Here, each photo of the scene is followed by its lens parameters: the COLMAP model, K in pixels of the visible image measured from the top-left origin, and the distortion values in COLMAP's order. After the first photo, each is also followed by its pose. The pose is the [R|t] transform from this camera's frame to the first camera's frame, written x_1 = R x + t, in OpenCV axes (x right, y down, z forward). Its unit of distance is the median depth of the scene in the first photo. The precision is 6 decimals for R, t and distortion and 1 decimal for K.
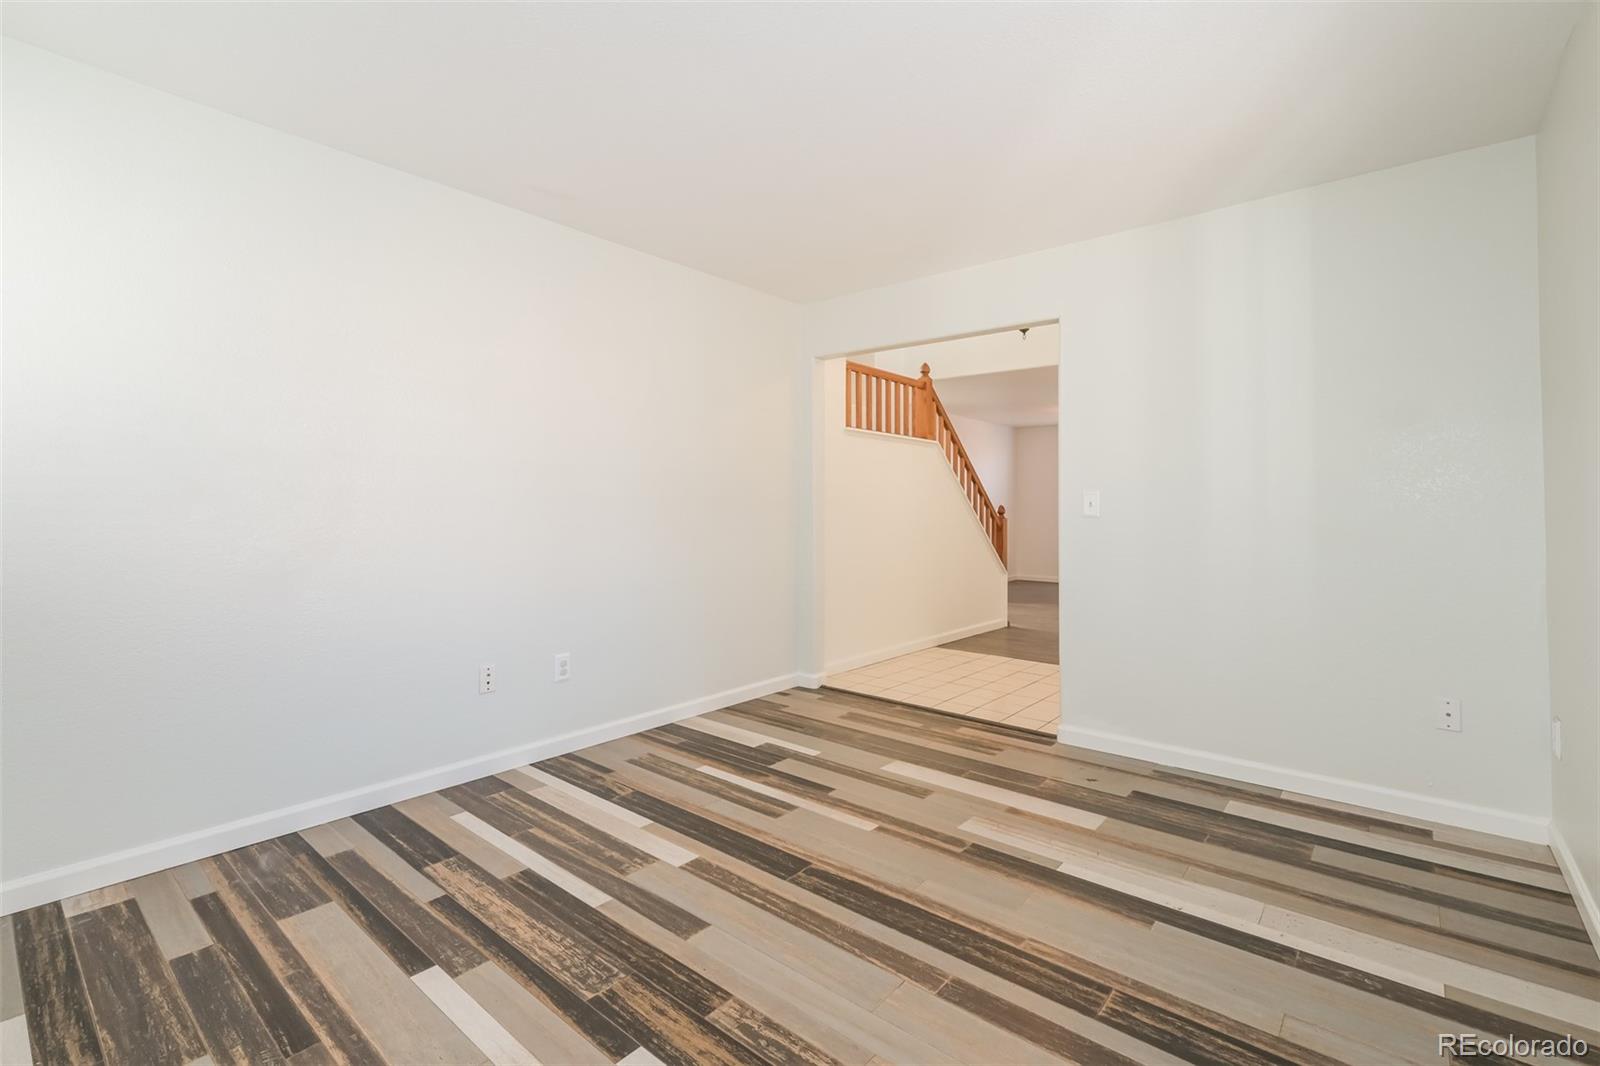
lens RADIAL K [[709.7, 0, 803.1], [0, 709.7, 523.4], [0, 0, 1]] dist [0.000180, 0.000522]
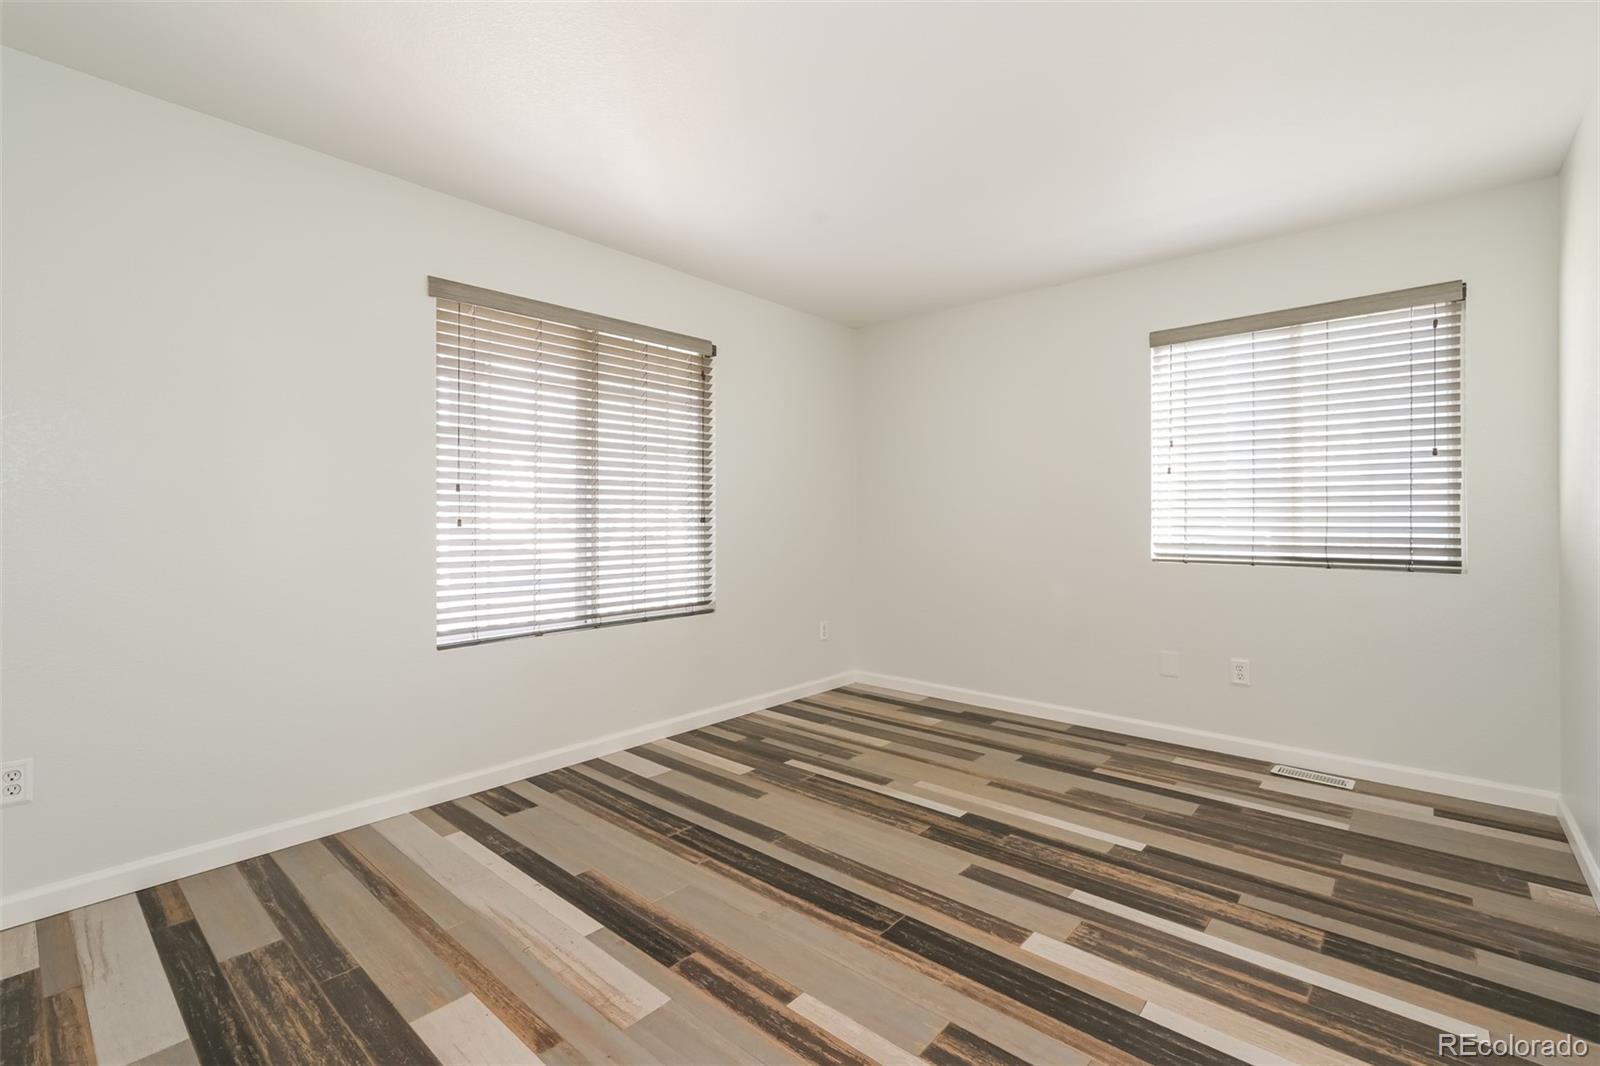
lens RADIAL K [[709.7, 0, 802.2], [0, 709.7, 523.3], [0, 0, 1]] dist [0.000180, 0.000522]
pose [[-0.999763, -0.004064, 0.021376, 0.097192], [-0.003412, 0.999530, 0.030460, -0.046501], [-0.021490, 0.030380, -0.999307, 1.976332]]
